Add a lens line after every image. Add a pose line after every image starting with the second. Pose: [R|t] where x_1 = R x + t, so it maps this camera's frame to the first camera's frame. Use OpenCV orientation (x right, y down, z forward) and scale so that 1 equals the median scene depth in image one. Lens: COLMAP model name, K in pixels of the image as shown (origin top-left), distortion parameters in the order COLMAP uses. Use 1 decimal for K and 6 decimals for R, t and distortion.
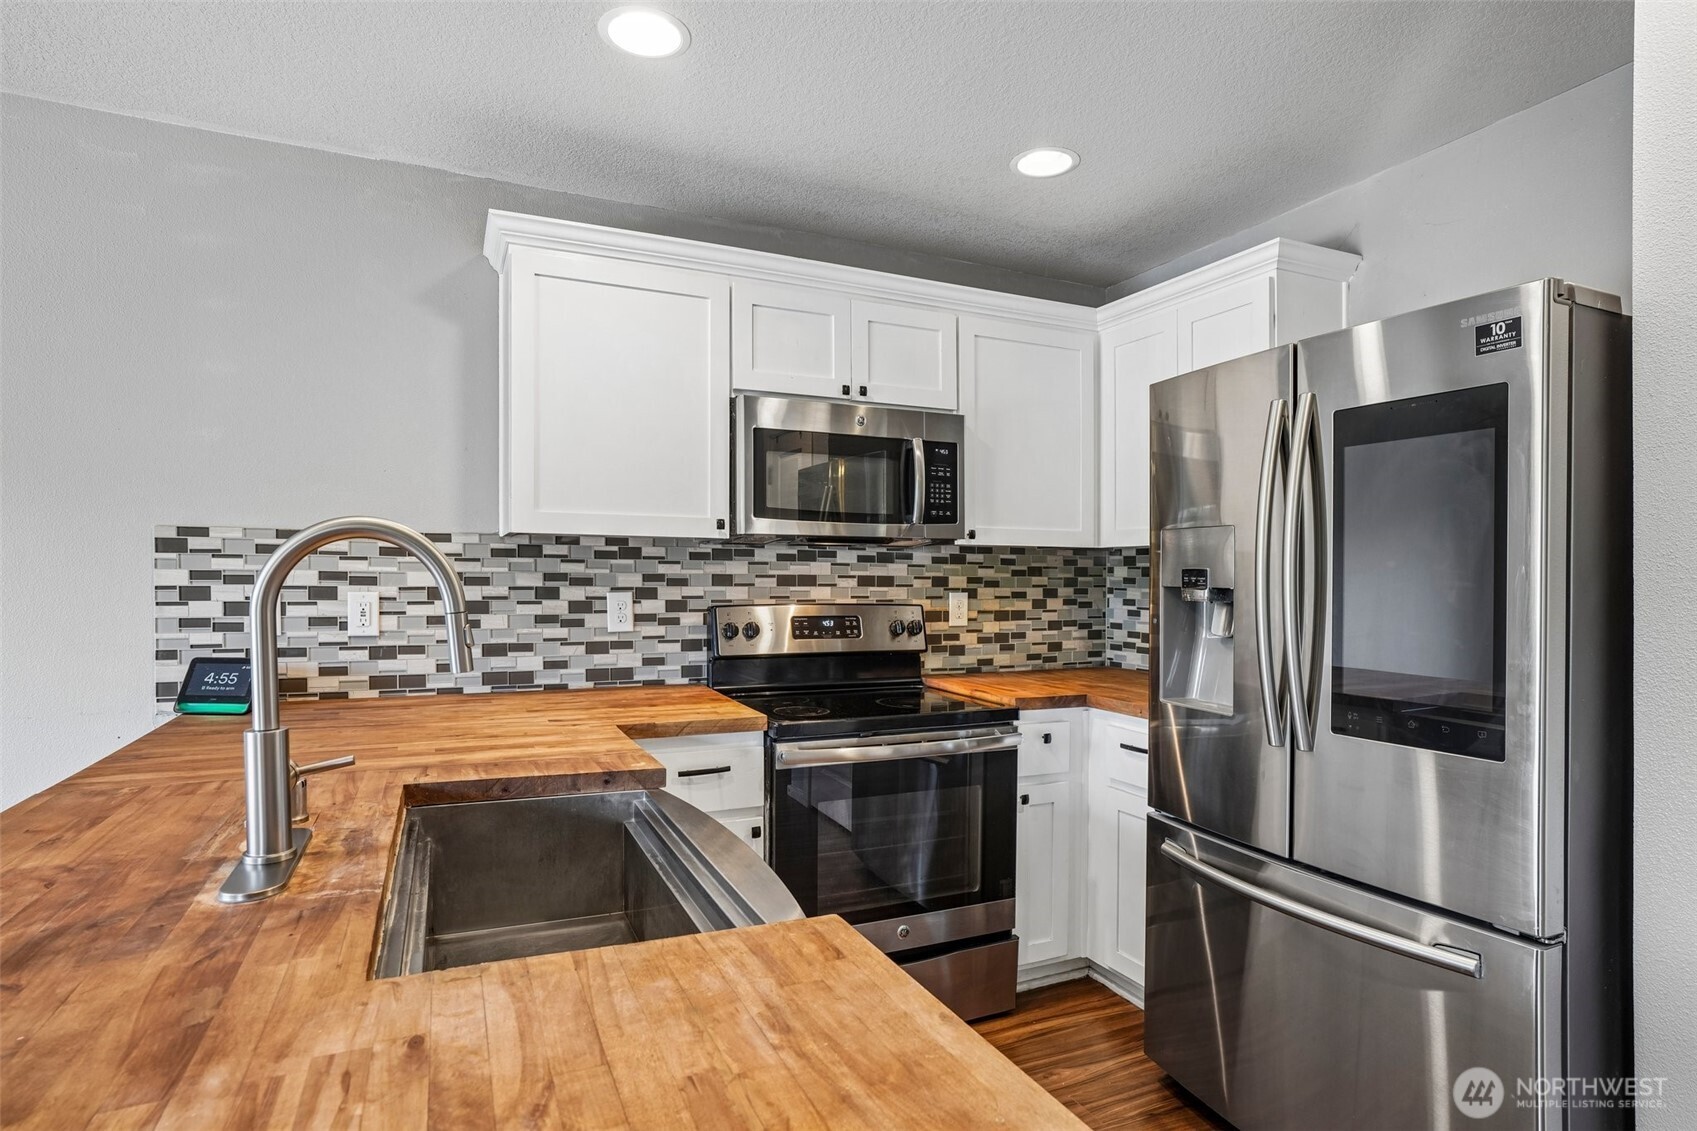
lens RADIAL K [[890.8, 0, 848.6], [0, 890.8, 581.3], [0, 0, 1]] dist [-0.066993, 0.044011]
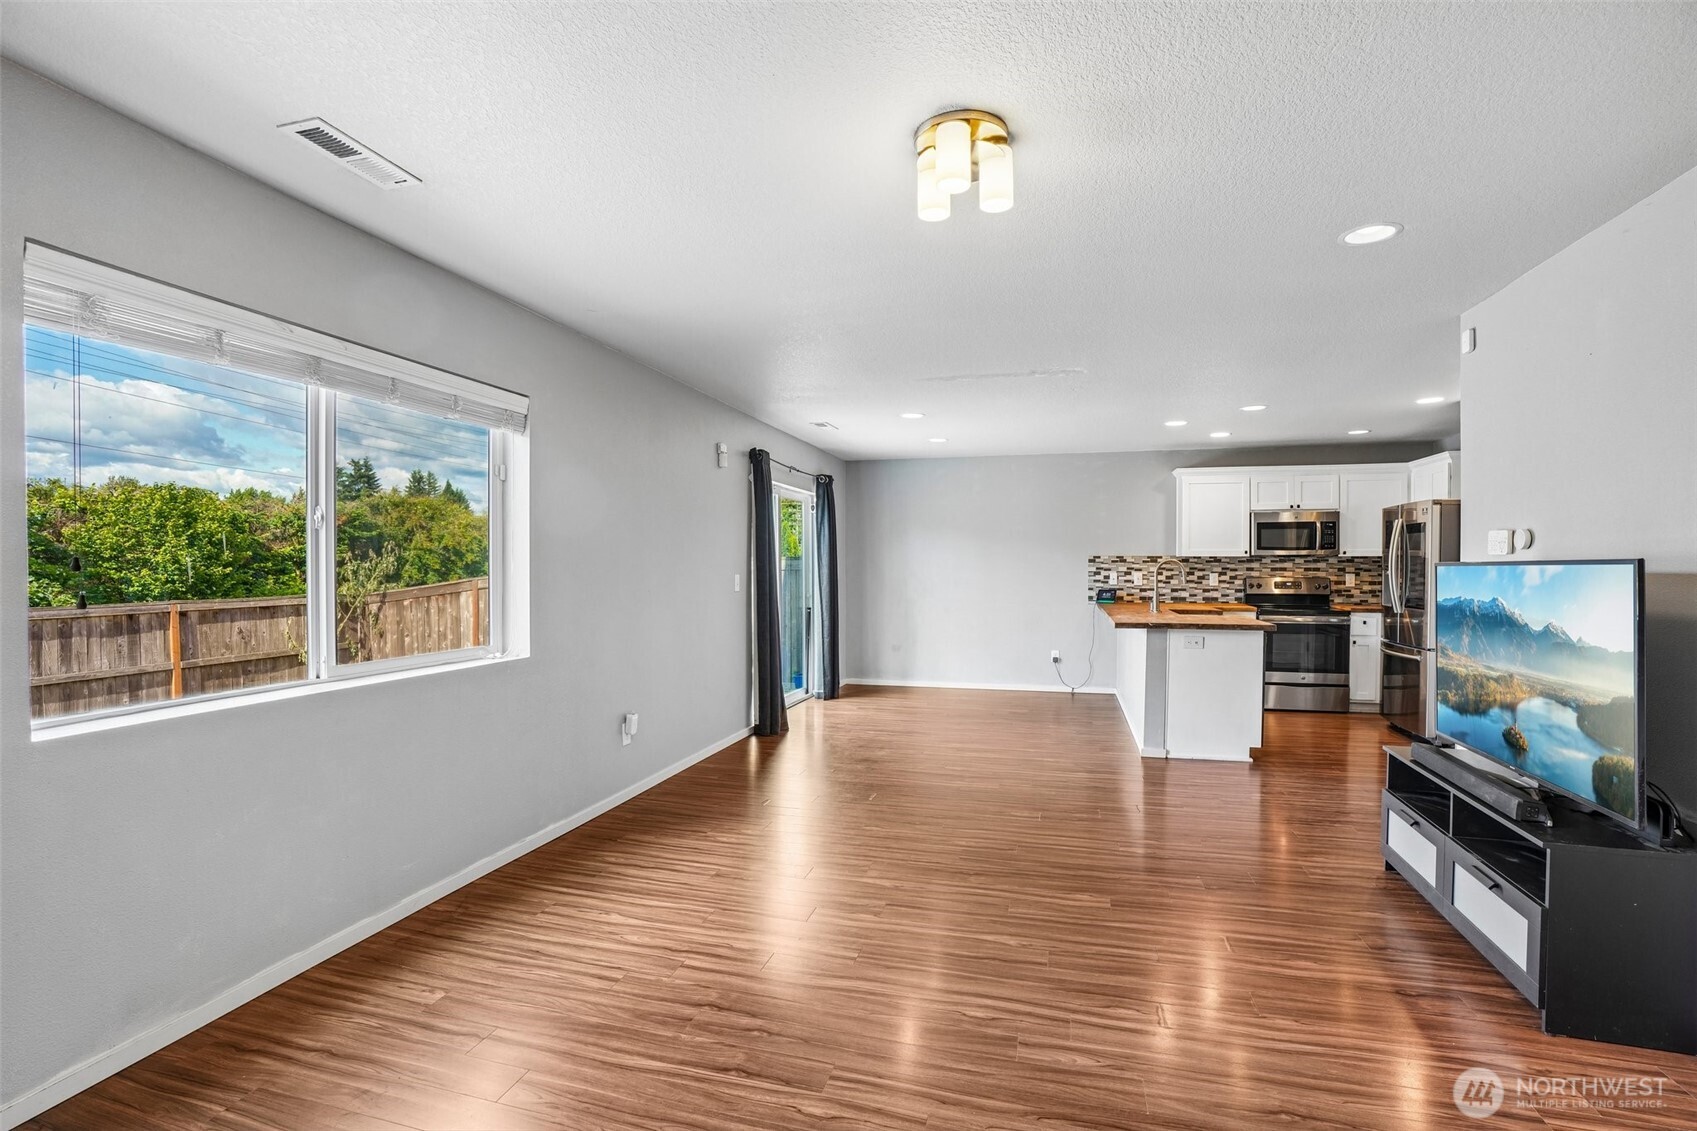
lens RADIAL K [[780.3, 0, 851.9], [0, 780.3, 582.8], [0, 0, 1]] dist [-0.066515, 0.025195]
pose [[0.767838, 0.005714, -0.640619, 0.512278], [0.002082, 0.999933, 0.011415, 0.012330], [0.640641, -0.010099, 0.767774, -1.945377]]
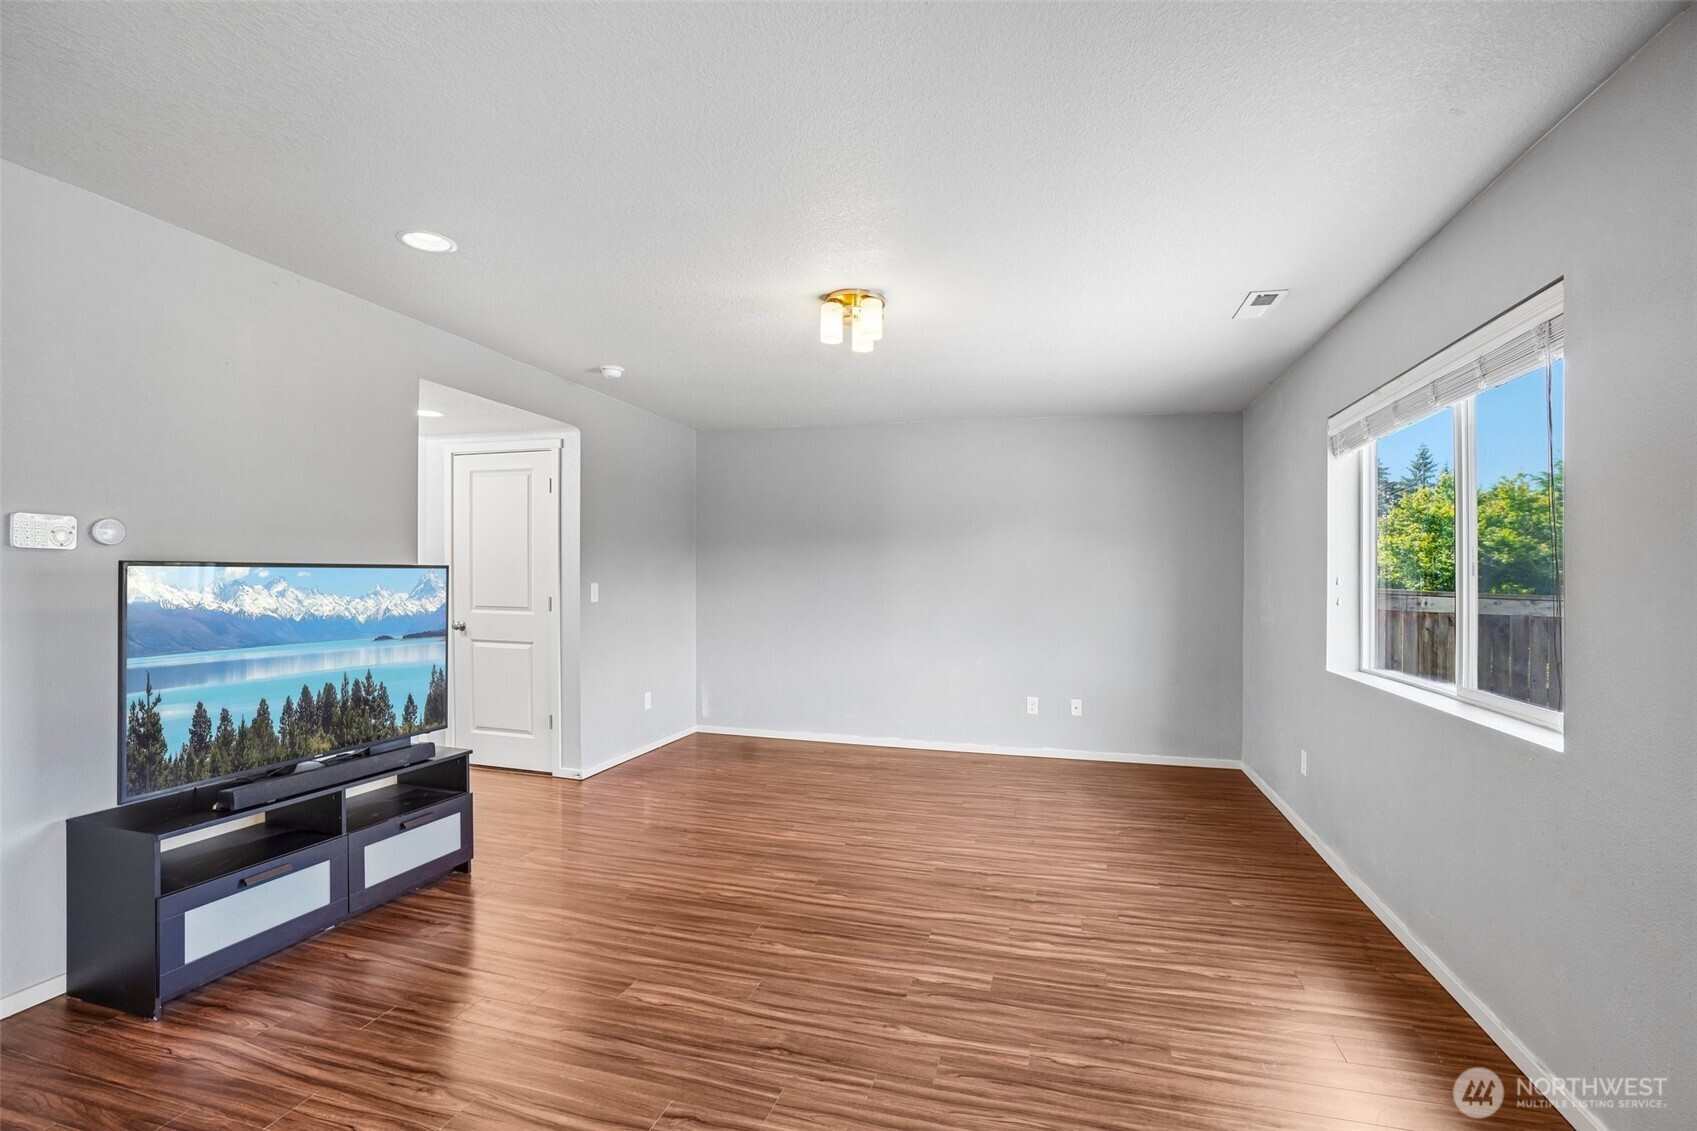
lens RADIAL K [[791.6, 0, 853.5], [0, 791.6, 571.1], [0, 0, 1]] dist [-0.066366, 0.028089]
pose [[-0.767597, -0.018252, 0.640673, -0.652284], [-0.018636, 0.999807, 0.006155, -0.009397], [-0.640662, -0.007215, -0.767789, -0.370184]]
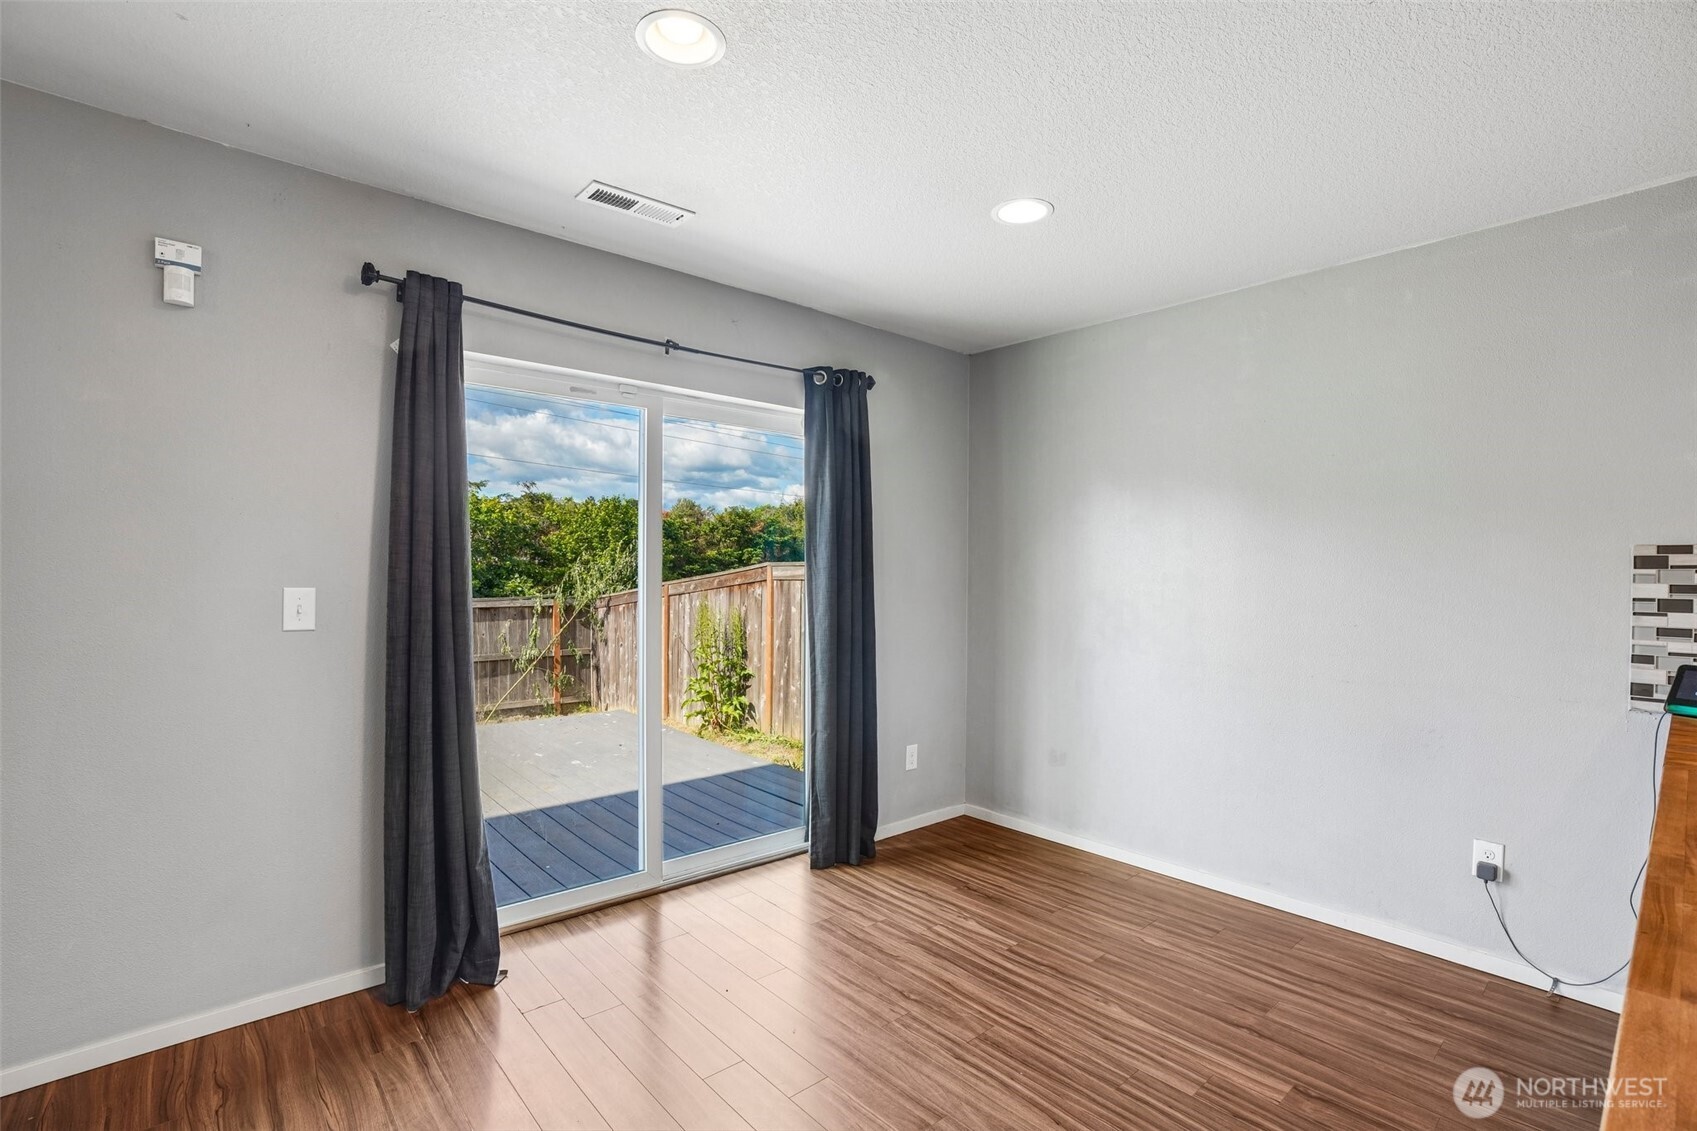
lens RADIAL K [[780.3, 0, 851.9], [0, 780.3, 582.8], [0, 0, 1]] dist [-0.066515, 0.025195]
pose [[0.289095, 0.010995, -0.957237, -0.128374], [-0.014964, 0.999864, 0.006965, -0.004994], [0.957183, 0.012311, 0.289220, -0.217601]]
